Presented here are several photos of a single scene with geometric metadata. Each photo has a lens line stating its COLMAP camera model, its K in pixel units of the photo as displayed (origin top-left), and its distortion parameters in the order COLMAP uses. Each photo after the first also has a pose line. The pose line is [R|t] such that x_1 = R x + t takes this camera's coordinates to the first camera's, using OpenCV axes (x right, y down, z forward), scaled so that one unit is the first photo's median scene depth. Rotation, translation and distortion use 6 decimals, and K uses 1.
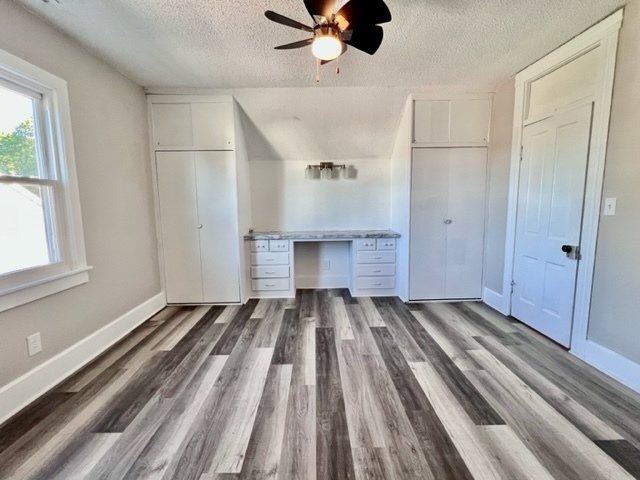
lens RADIAL K [[288.6, 0, 320.0], [0, 288.6, 240.0], [0, 0, 1]] dist [-0.002690, -0.000433]
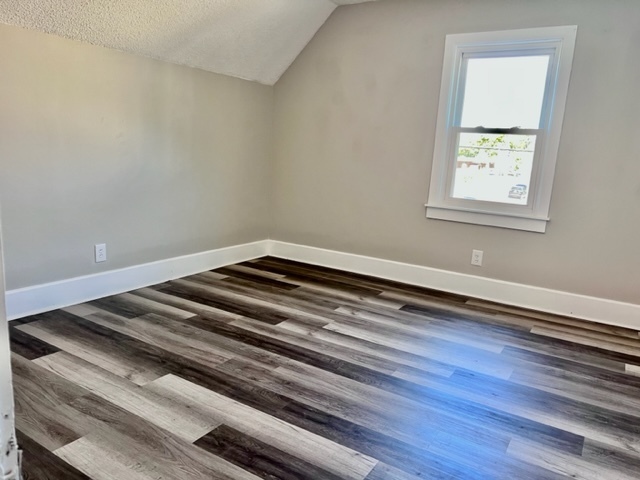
lens RADIAL K [[490.2, 0, 320.0], [0, 490.2, 240.0], [0, 0, 1]] dist [0.006721, 0.001353]
pose [[-0.535909, 0.137773, -0.832959, 1.273908], [-0.156211, 0.953380, 0.258194, -0.182701], [0.829699, 0.268486, -0.489403, 1.541143]]
